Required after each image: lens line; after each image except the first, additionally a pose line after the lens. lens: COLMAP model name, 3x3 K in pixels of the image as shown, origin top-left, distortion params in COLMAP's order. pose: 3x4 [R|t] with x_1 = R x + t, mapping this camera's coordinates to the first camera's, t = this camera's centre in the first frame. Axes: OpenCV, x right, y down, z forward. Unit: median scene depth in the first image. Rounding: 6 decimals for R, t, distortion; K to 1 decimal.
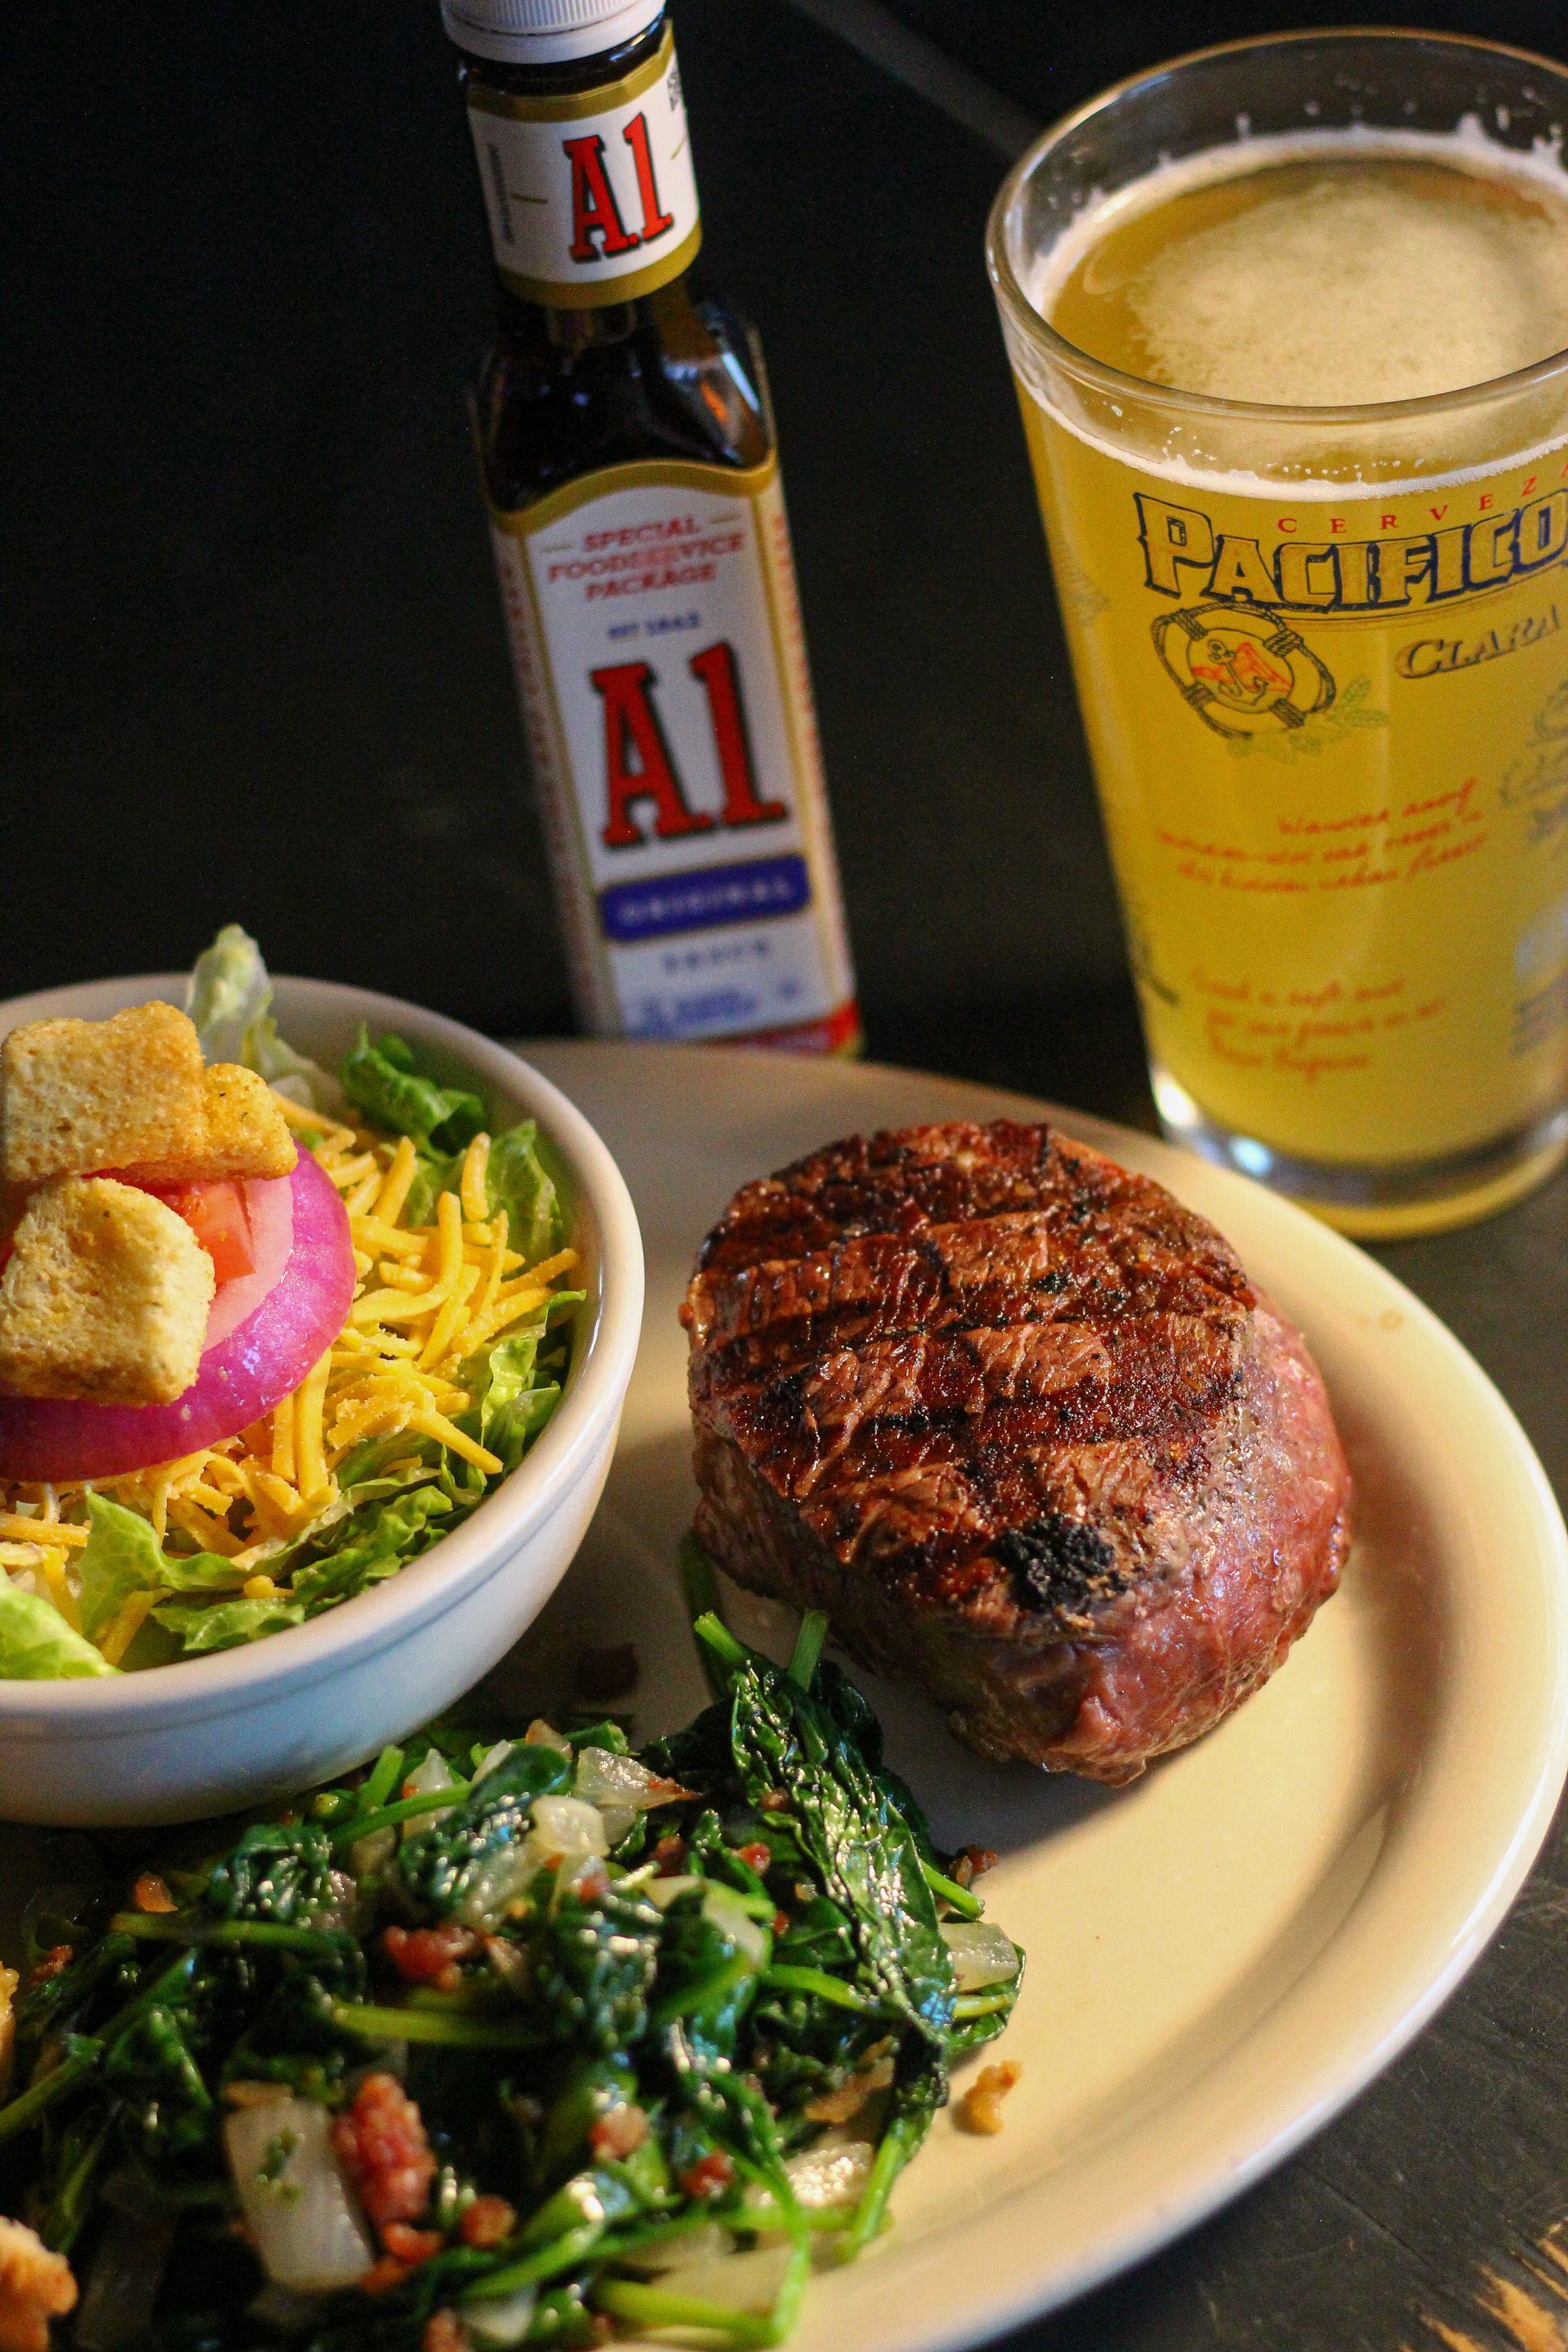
lens RADIAL K [[5961.8, 0, 828.4], [0, 5961.8, 1216.5], [0, 0, 1]] dist [-0.141812, 0.429008]
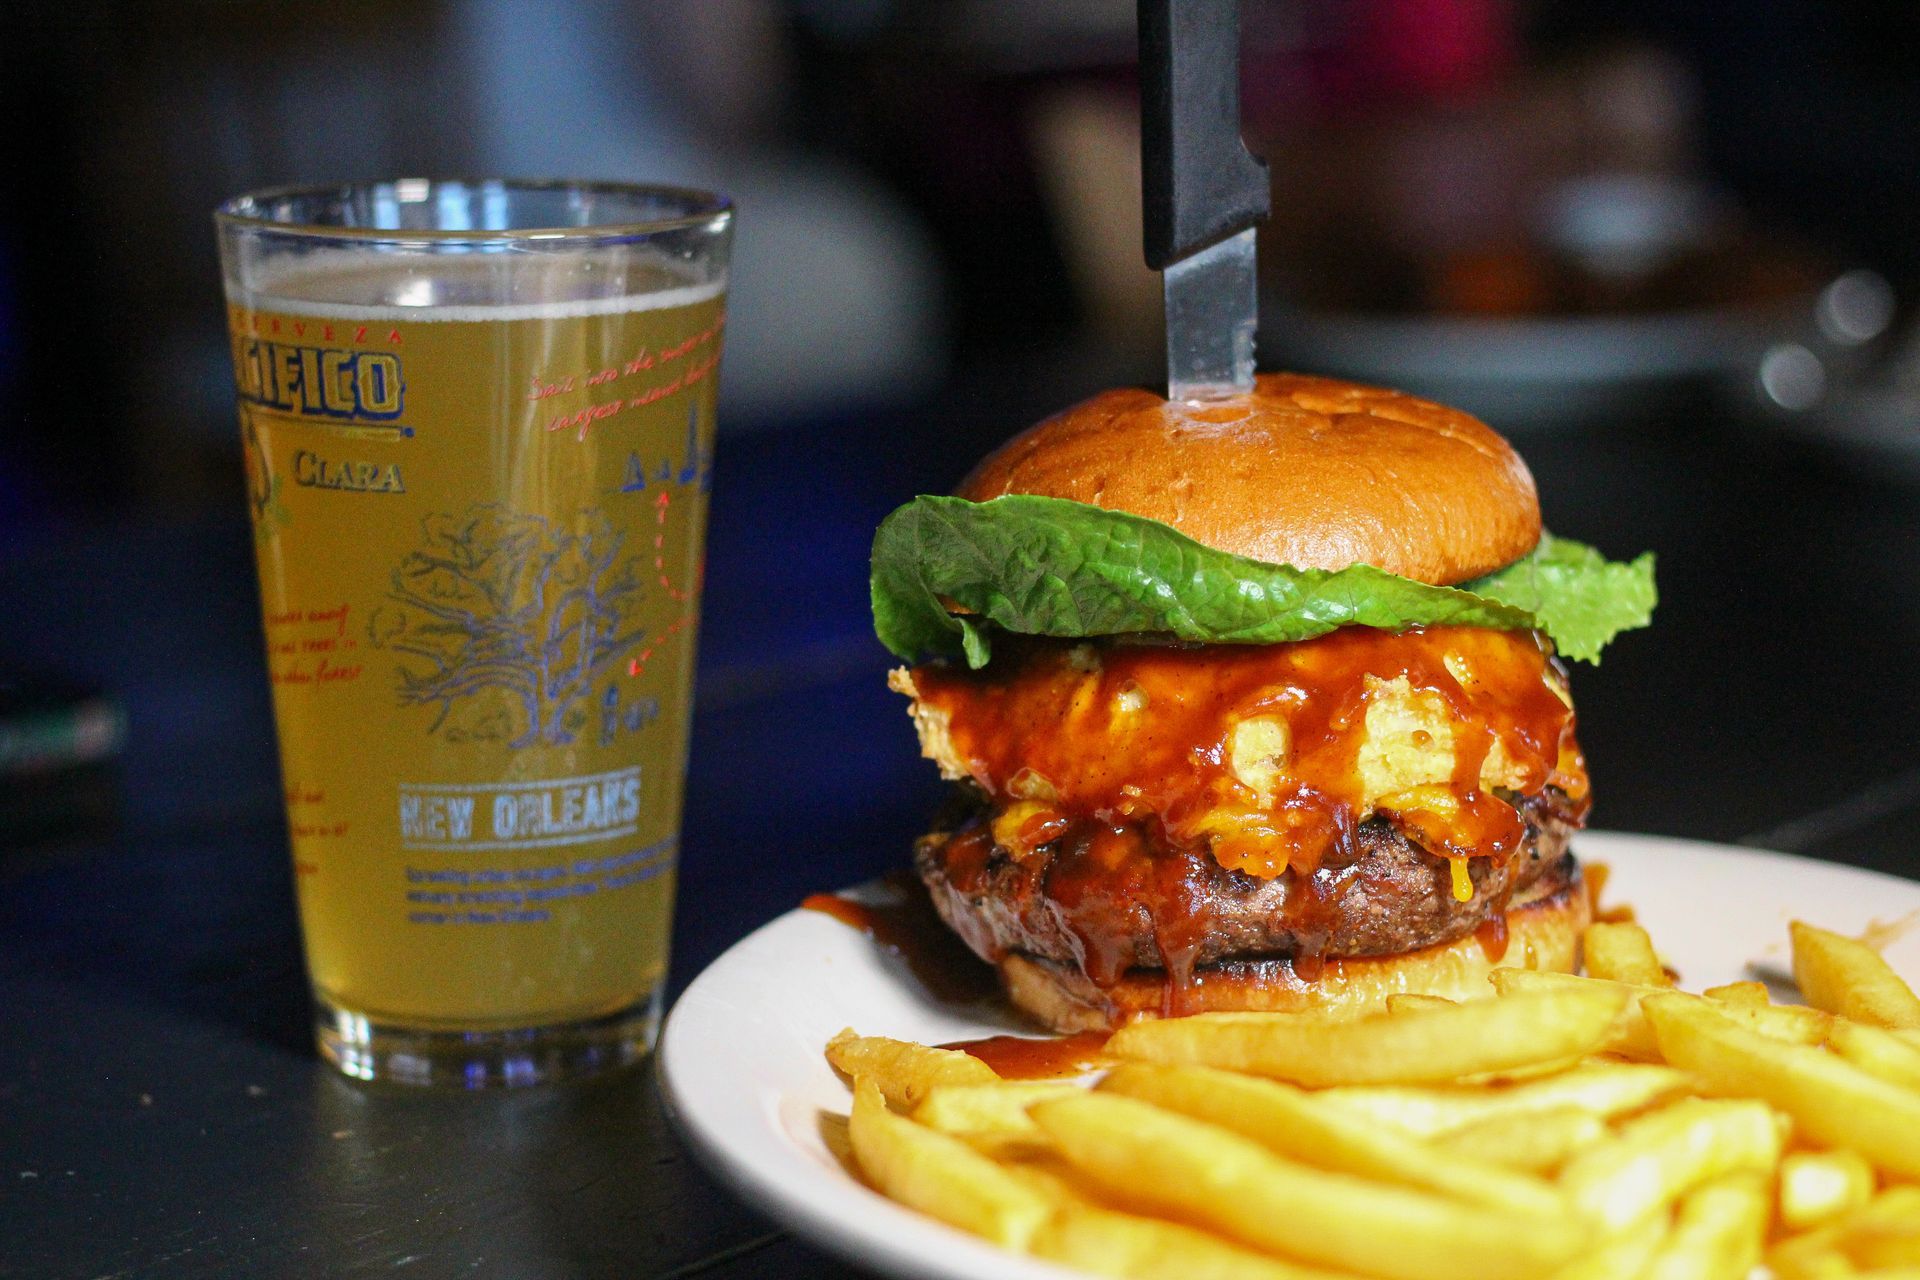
lens RADIAL K [[4866.8, 0, 960.0], [0, 4866.8, 640.0], [0, 0, 1]] dist [-0.141812, 0.429008]
pose [[0.637916, 0.236424, -0.732917, 1.020587], [-0.564933, 0.790451, -0.236723, 0.113539], [0.523368, 0.565058, 0.637805, 0.413356]]
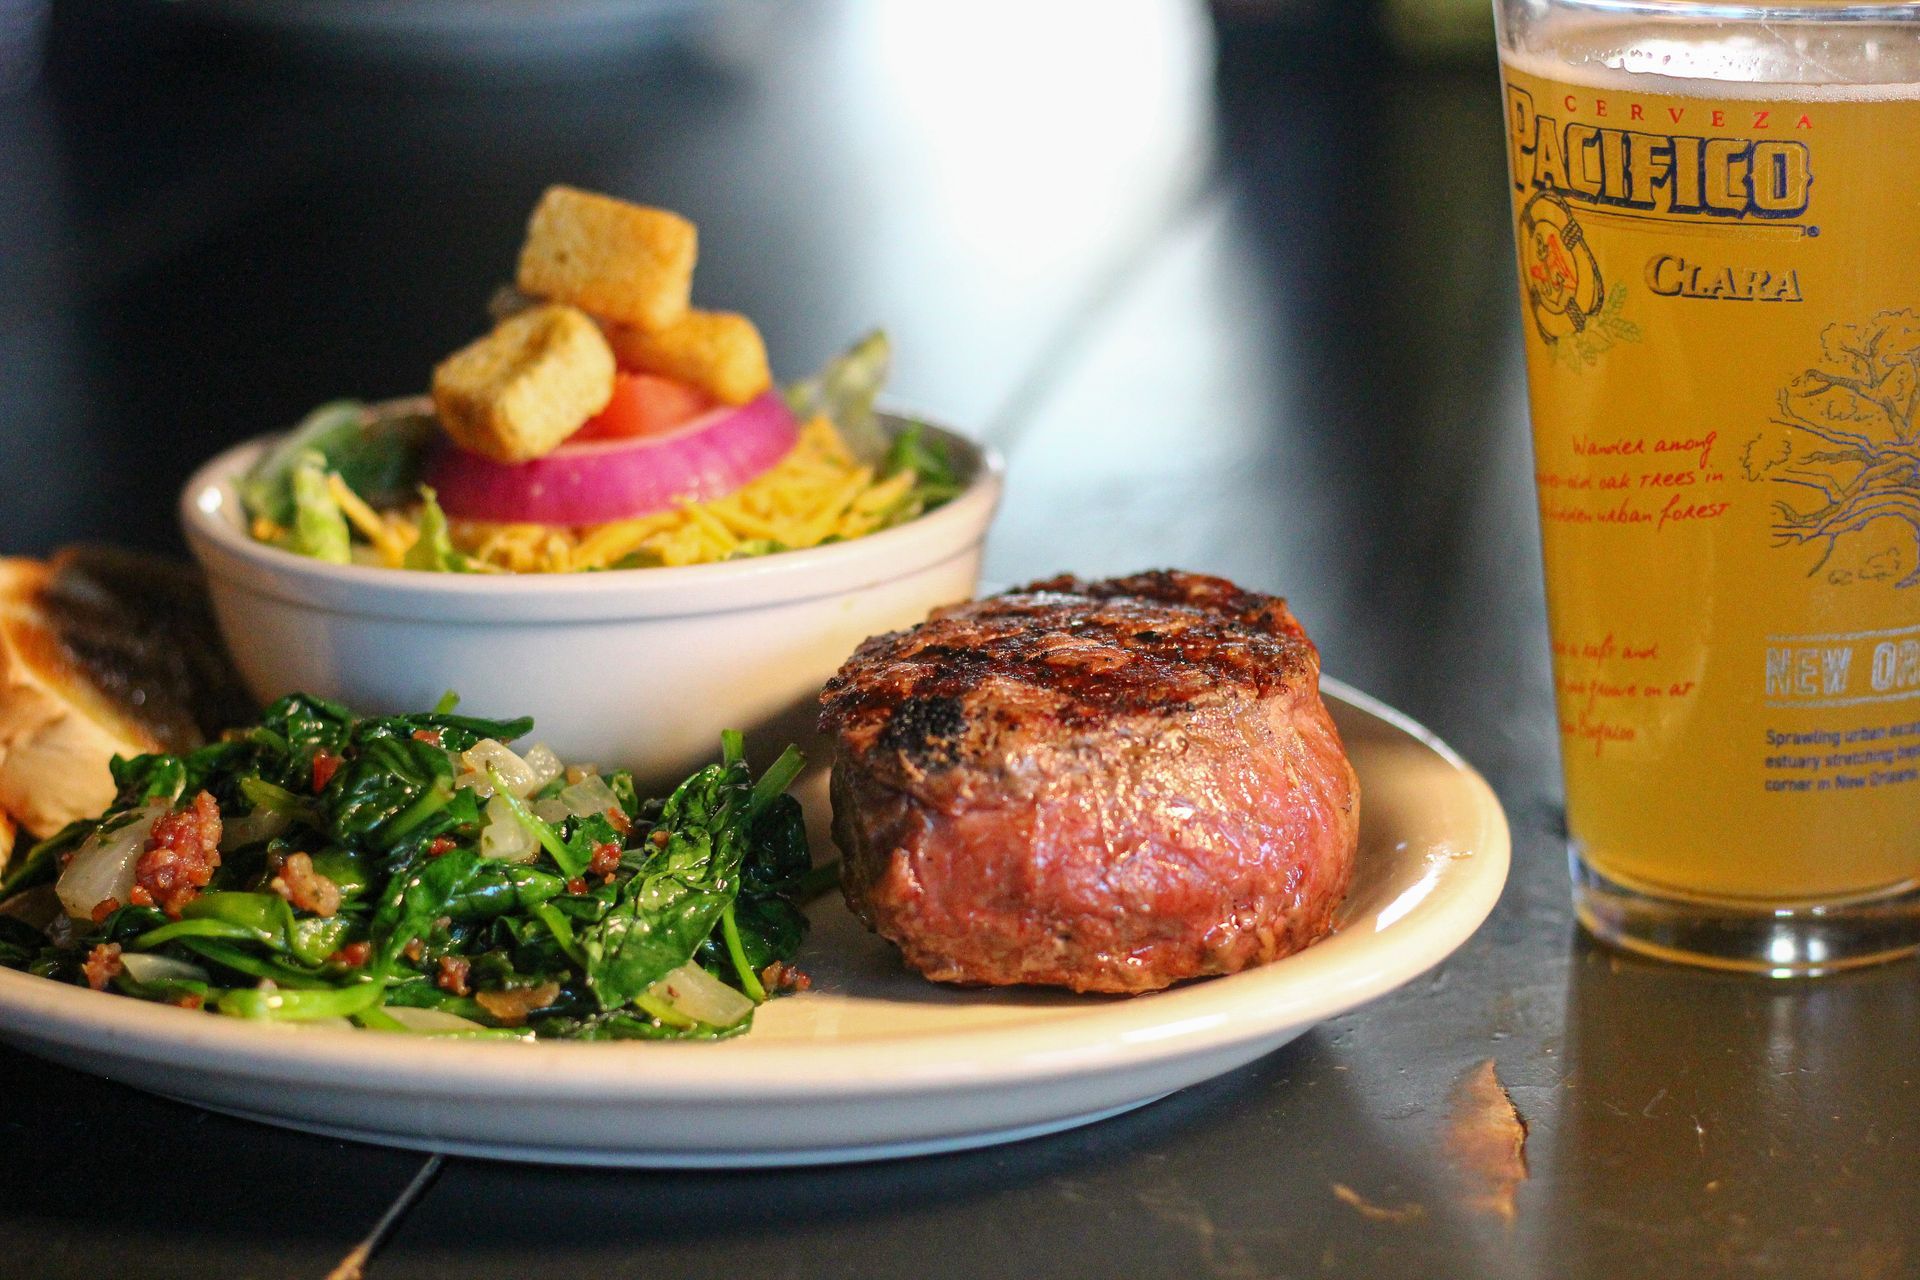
lens RADIAL K [[4866.8, 0, 960.0], [0, 4866.8, 640.0], [0, 0, 1]] dist [-0.141812, 0.429008]
pose [[0.720613, 0.256416, -0.644180, 0.633086], [-0.503401, 0.832379, -0.231801, 0.254051], [0.476764, 0.491320, 0.728903, 0.296573]]
